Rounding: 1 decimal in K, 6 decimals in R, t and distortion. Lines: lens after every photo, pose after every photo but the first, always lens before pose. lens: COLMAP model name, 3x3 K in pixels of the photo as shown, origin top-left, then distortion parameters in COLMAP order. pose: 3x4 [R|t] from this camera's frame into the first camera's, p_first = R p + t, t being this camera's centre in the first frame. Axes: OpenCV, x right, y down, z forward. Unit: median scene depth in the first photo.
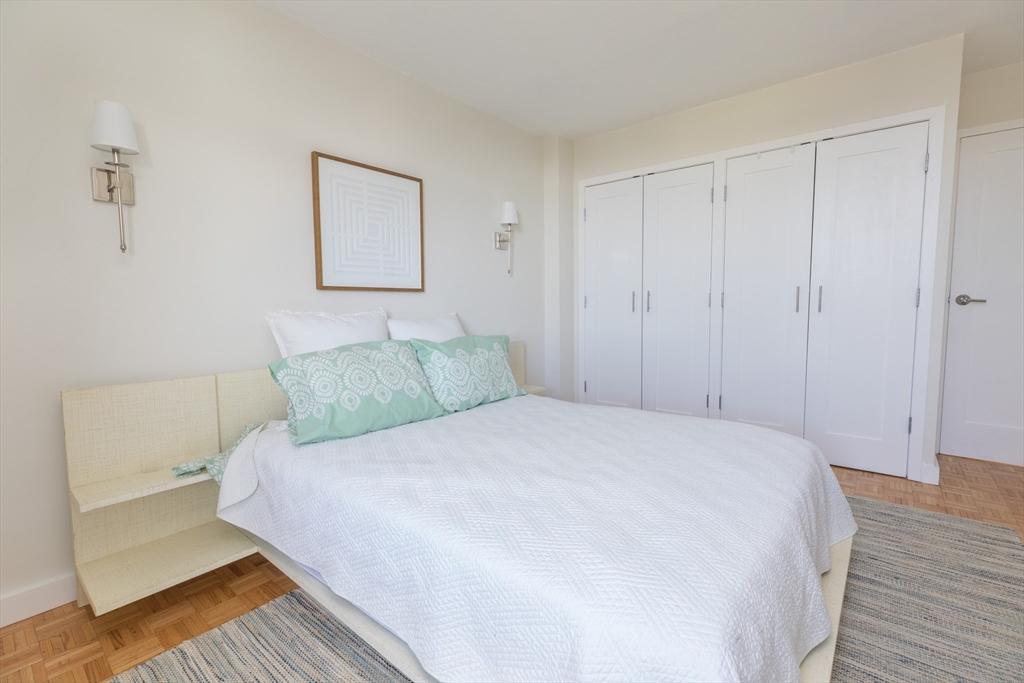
lens RADIAL K [[471.6, 0, 512.0], [0, 471.6, 341.5], [0, 0, 1]] dist [0.000708, -0.000003]
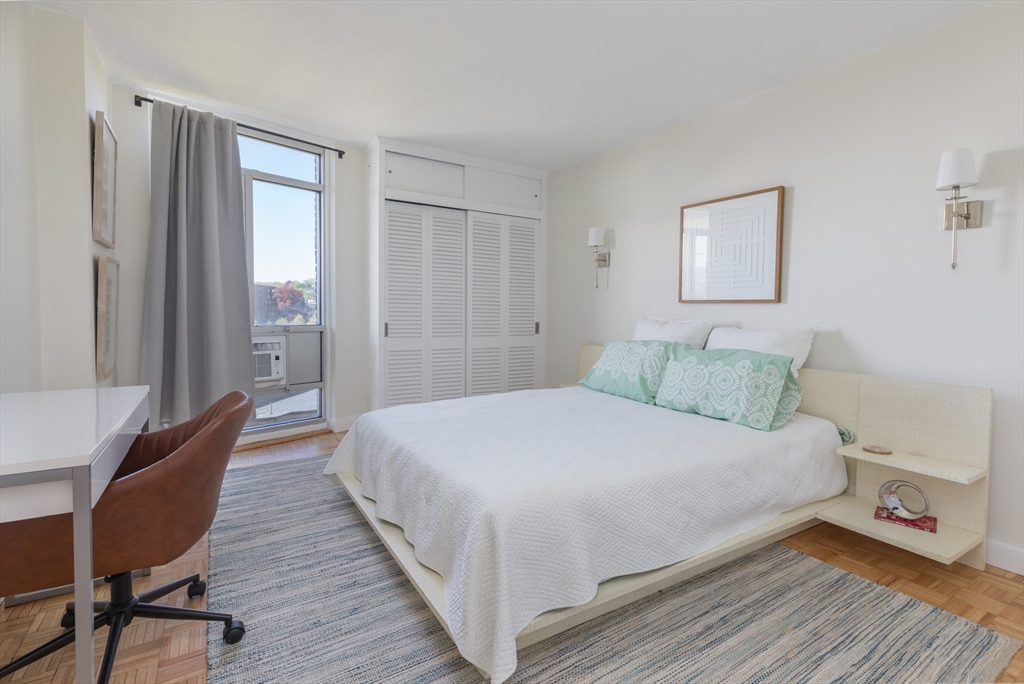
lens RADIAL K [[485.9, 0, 540.2], [0, 485.9, 323.9], [0, 0, 1]] dist [0.000870, -0.000242]
pose [[-0.298928, 0.036358, -0.953583, 1.015677], [-0.087085, 0.994065, 0.065201, -0.097320], [0.950294, 0.102533, -0.293987, 0.954929]]
